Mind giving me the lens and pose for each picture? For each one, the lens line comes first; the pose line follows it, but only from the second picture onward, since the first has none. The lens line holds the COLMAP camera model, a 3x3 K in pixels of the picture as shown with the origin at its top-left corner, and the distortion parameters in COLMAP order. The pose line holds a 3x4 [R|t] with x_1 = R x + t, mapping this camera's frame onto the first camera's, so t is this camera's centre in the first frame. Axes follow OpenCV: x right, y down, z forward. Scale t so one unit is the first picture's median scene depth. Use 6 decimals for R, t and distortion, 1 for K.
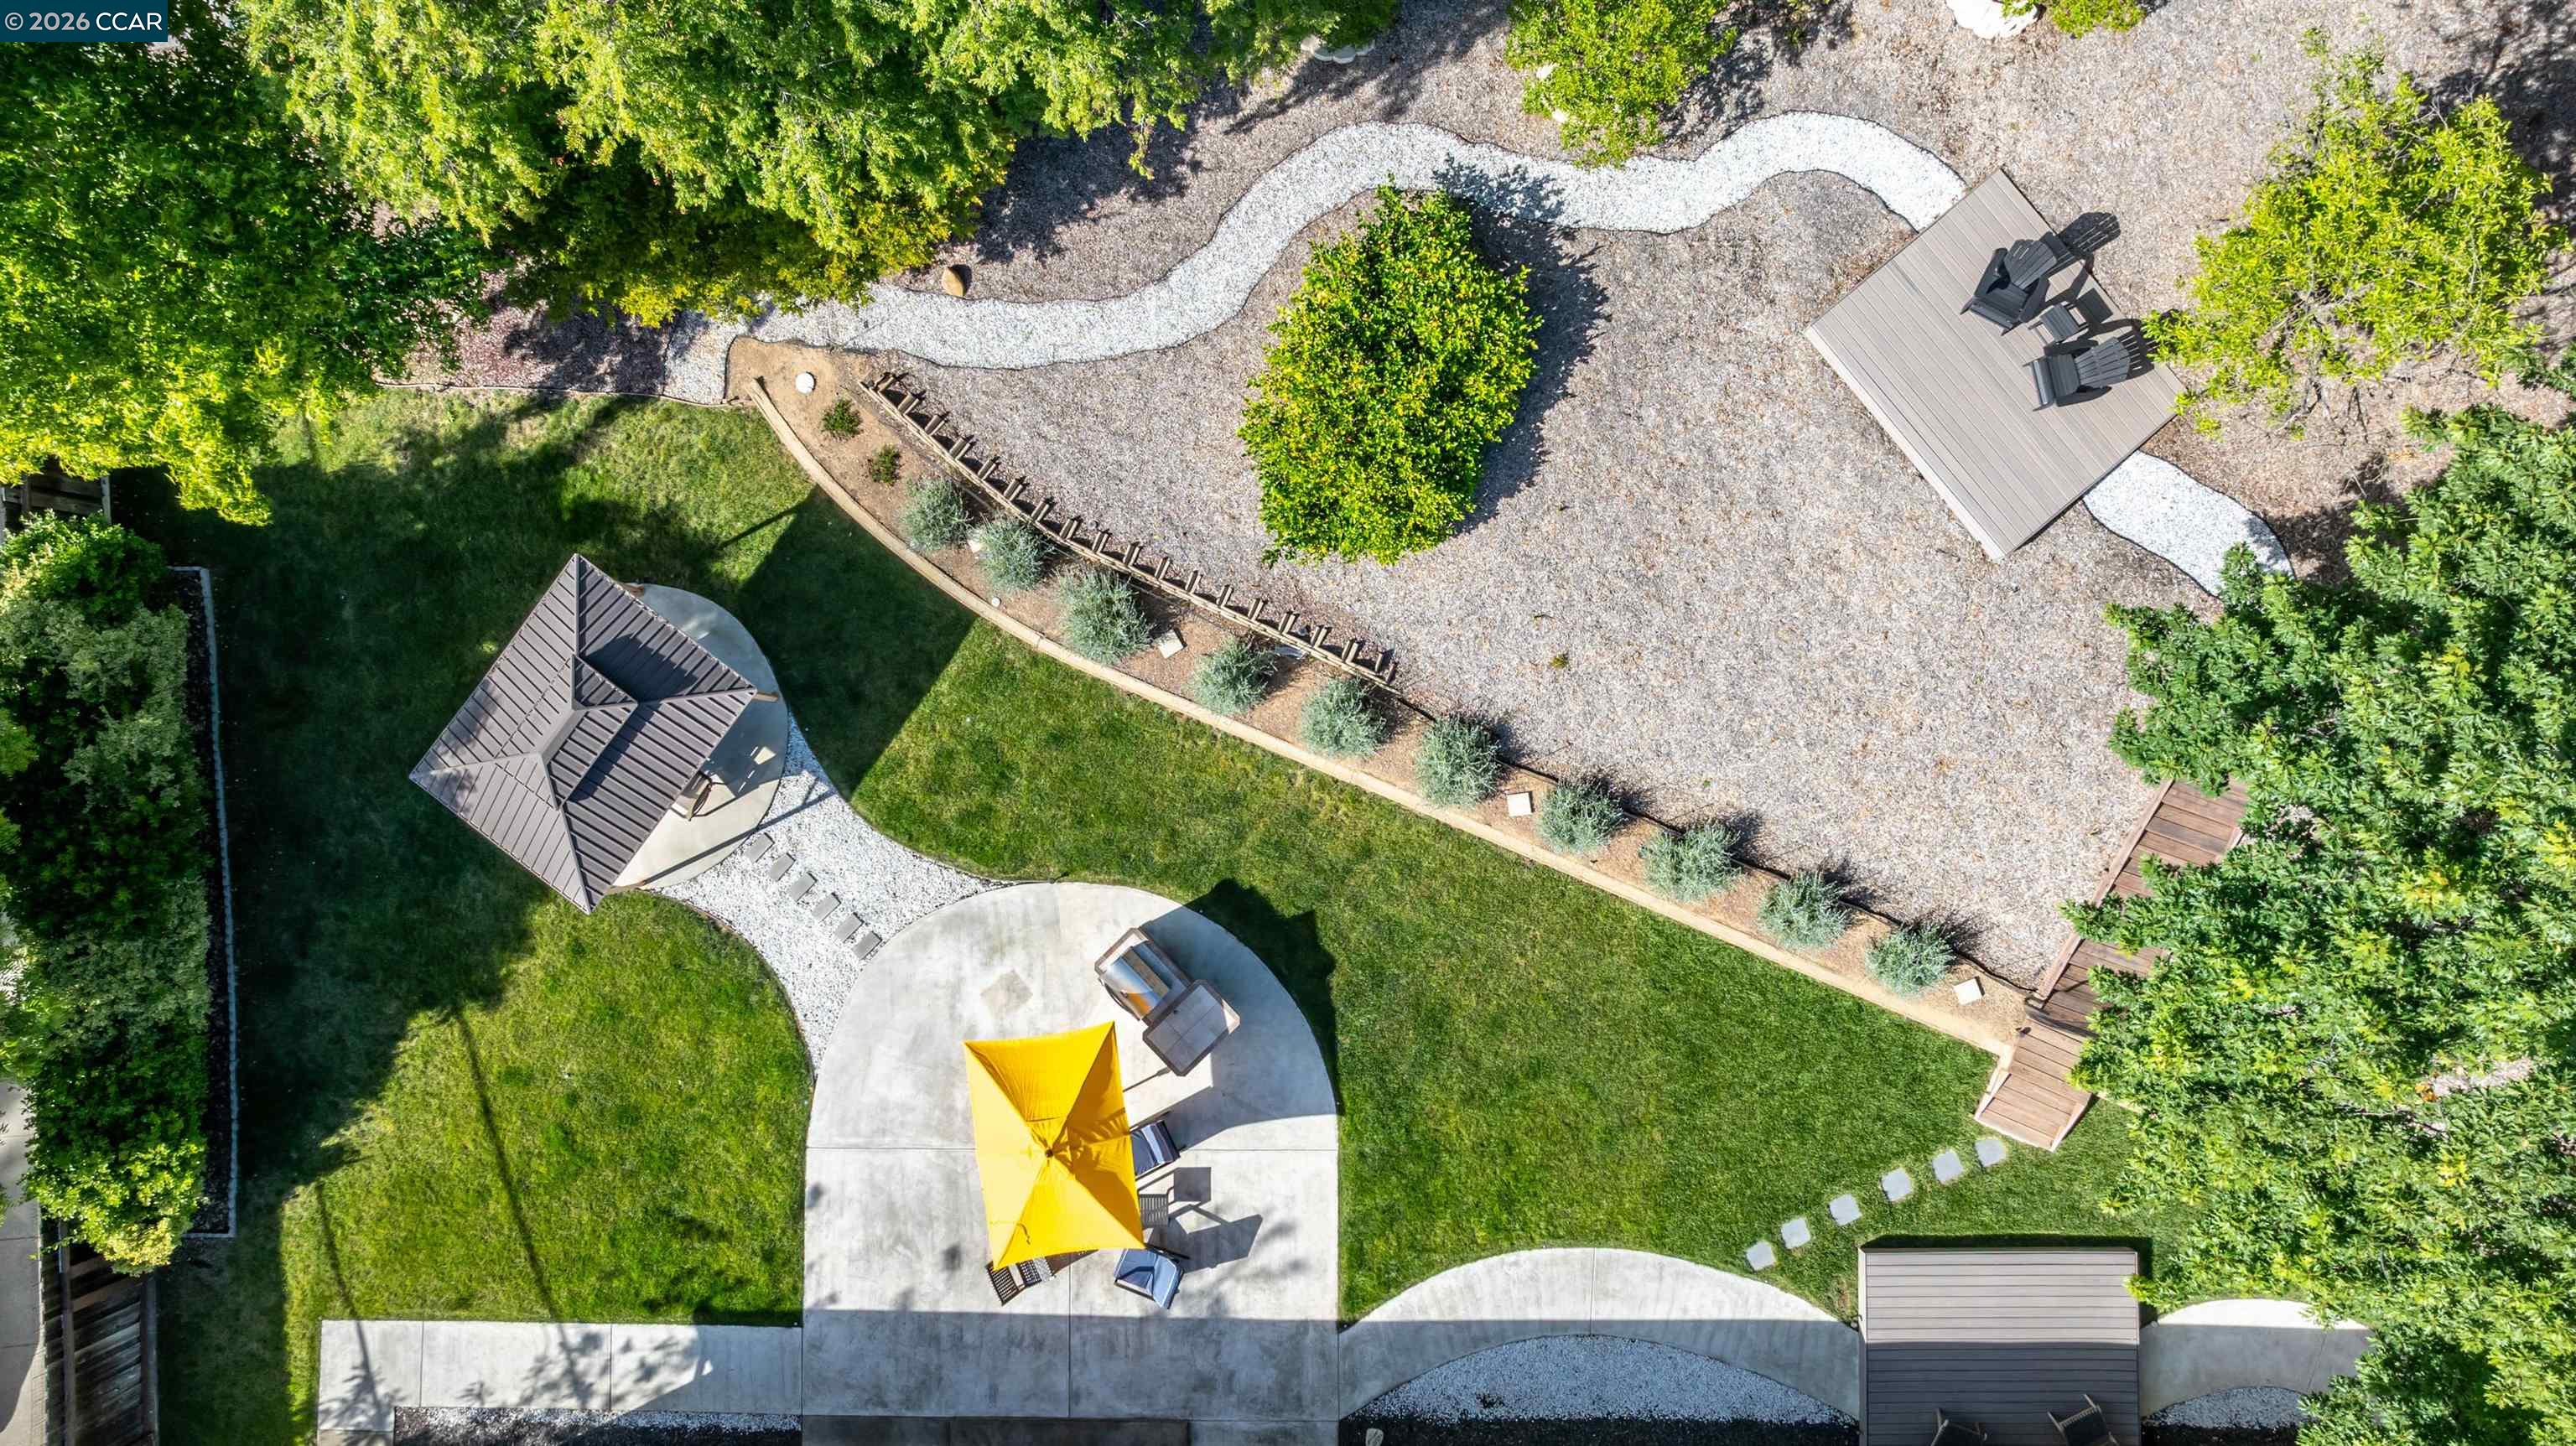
lens RADIAL K [[1729.7, 0, 1289.5], [0, 1729.7, 725.8], [0, 0, 1]] dist [-0.002121, 0.013408]
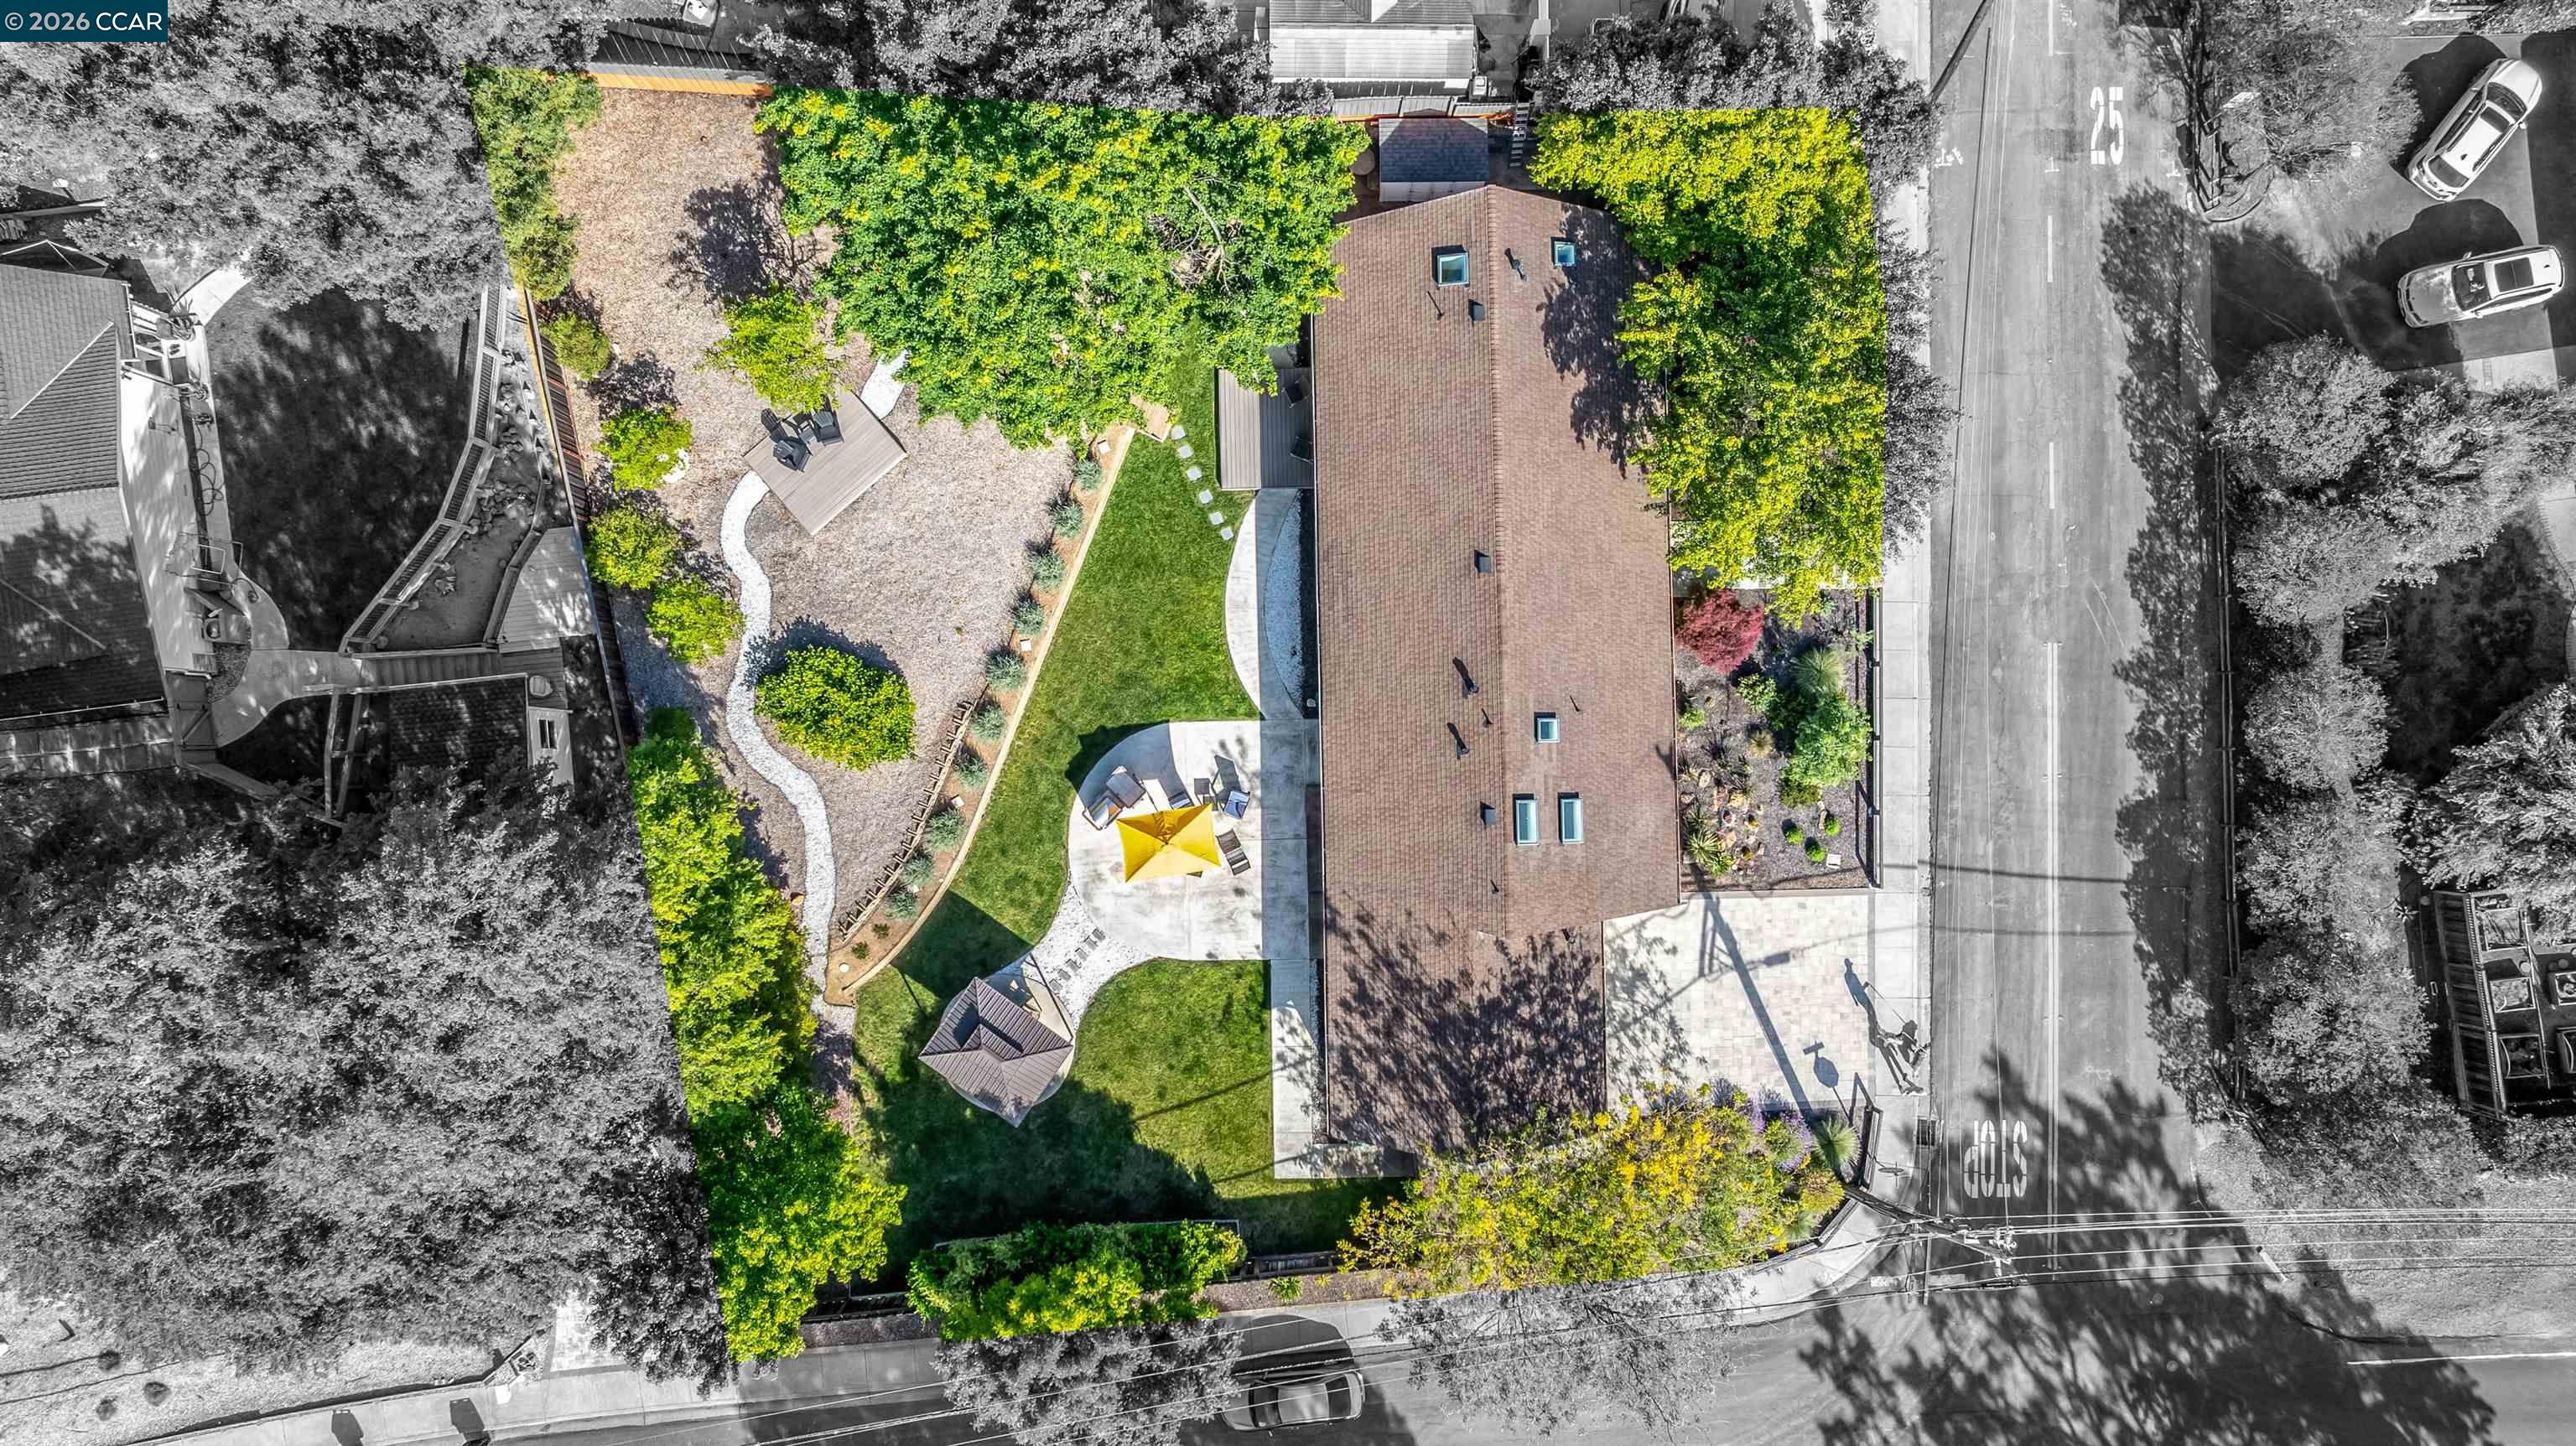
lens RADIAL K [[1729.7, 0, 1280.5], [0, 1729.7, 723.2], [0, 0, 1]] dist [-0.002121, 0.013408]
pose [[-0.022568, -0.999430, 0.025090, -0.032644], [0.999555, -0.022066, 0.020087, 0.326342], [-0.019522, 0.025532, 0.999483, -1.249156]]
